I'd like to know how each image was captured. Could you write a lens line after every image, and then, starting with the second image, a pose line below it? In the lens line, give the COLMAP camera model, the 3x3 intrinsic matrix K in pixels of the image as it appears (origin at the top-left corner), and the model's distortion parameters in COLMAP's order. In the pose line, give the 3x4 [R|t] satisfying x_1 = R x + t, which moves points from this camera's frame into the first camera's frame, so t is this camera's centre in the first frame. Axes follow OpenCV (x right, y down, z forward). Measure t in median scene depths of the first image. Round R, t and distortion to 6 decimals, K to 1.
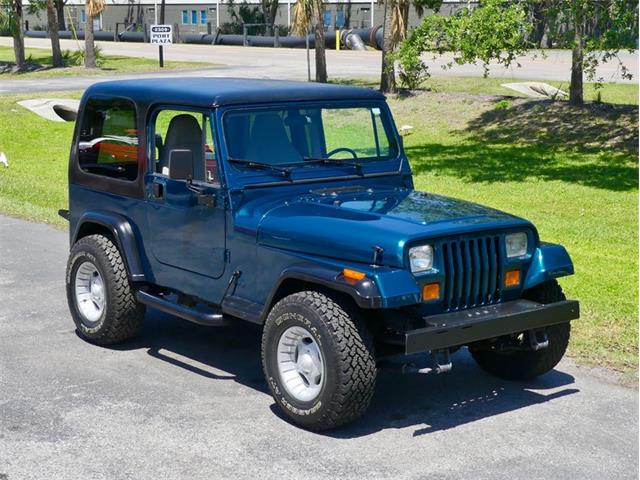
lens RADIAL K [[1295.2, 0, 318.8], [0, 1295.2, 238.5], [0, 0, 1]] dist [0.032941, -0.024947]
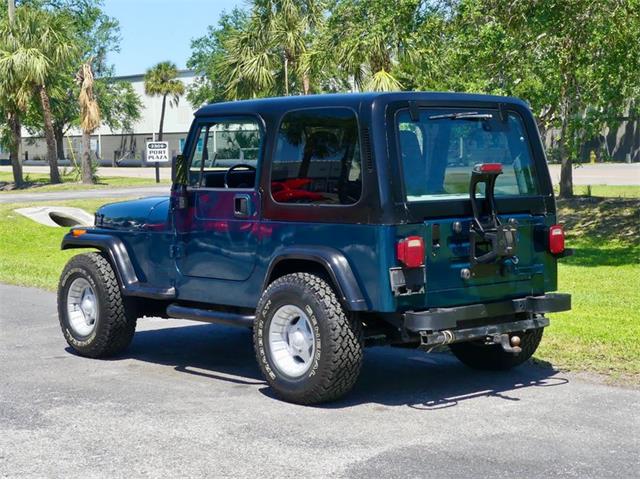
lens RADIAL K [[1295.2, 0, 318.8], [0, 1295.2, 238.5], [0, 0, 1]] dist [0.032941, -0.024947]
pose [[0.999915, -0.012989, 0.001207, 0.012855], [0.013044, 0.994273, -0.106074, 0.103837], [0.000178, 0.106080, 0.994358, 0.001402]]
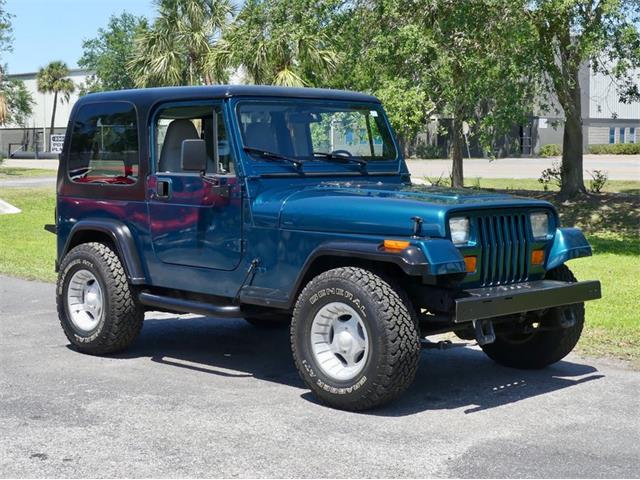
lens RADIAL K [[1161.9, 0, 319.1], [0, 1161.9, 242.2], [0, 0, 1]] dist [0.016762, 0.135328]
pose [[0.993133, -0.012732, 0.116296, -0.114924], [0.023315, 0.995660, -0.090100, 0.090065], [-0.114644, 0.092193, 0.989119, 0.122440]]
